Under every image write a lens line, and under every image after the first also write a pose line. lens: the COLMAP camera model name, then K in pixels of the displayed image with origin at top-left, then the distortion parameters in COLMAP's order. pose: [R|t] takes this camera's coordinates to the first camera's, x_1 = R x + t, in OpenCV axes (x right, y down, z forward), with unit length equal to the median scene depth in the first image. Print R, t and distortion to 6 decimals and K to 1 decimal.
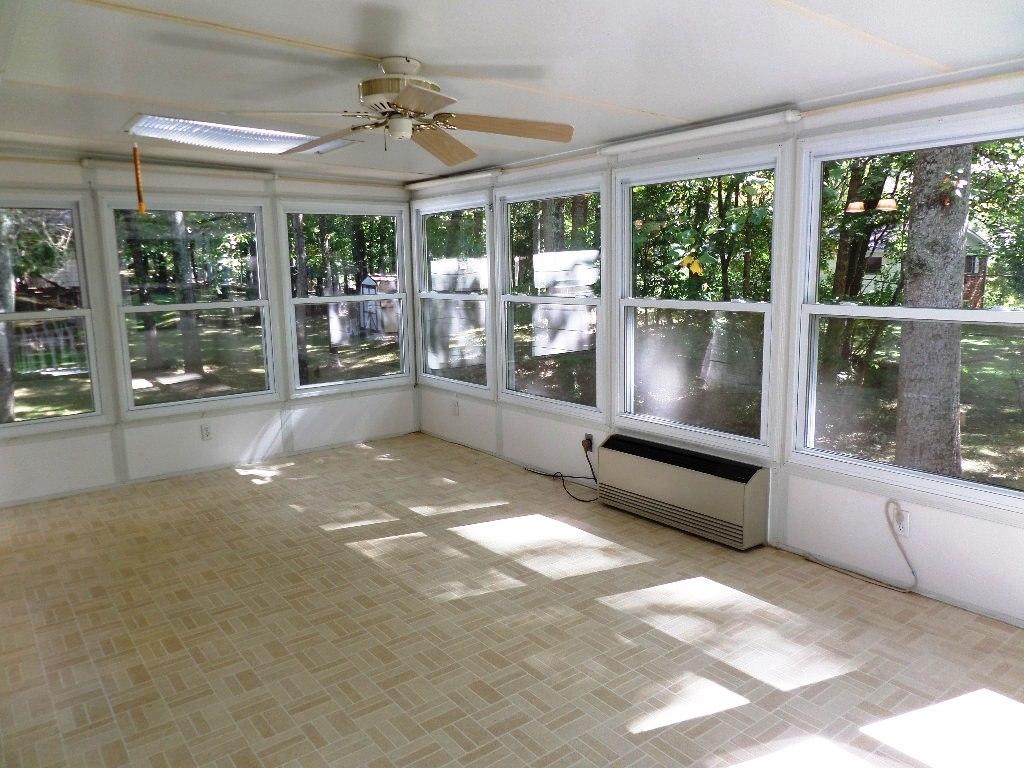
lens RADIAL K [[734.2, 0, 496.1], [0, 734.2, 361.0], [0, 0, 1]] dist [0.012185, 0.000527]
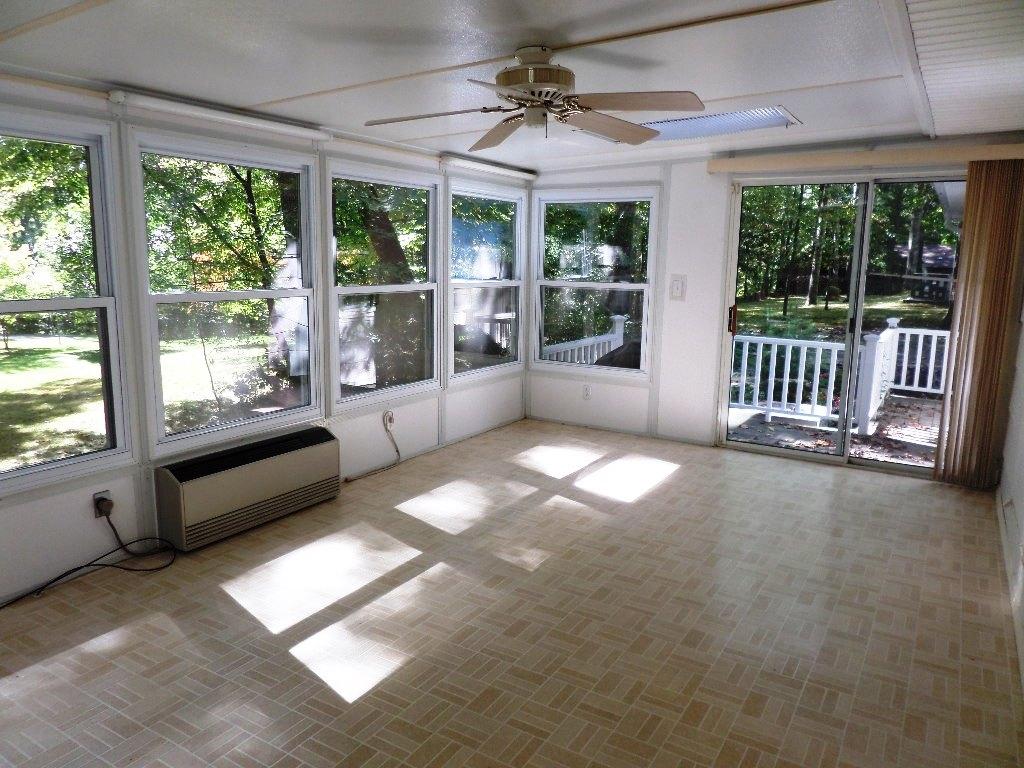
lens RADIAL K [[734.2, 0, 508.2], [0, 734.2, 384.3], [0, 0, 1]] dist [0.012185, 0.000527]
pose [[-0.364459, -0.146392, 0.919641, -1.026377], [0.114602, 0.973008, 0.200305, -0.155757], [-0.924141, 0.178396, -0.337845, 1.353302]]
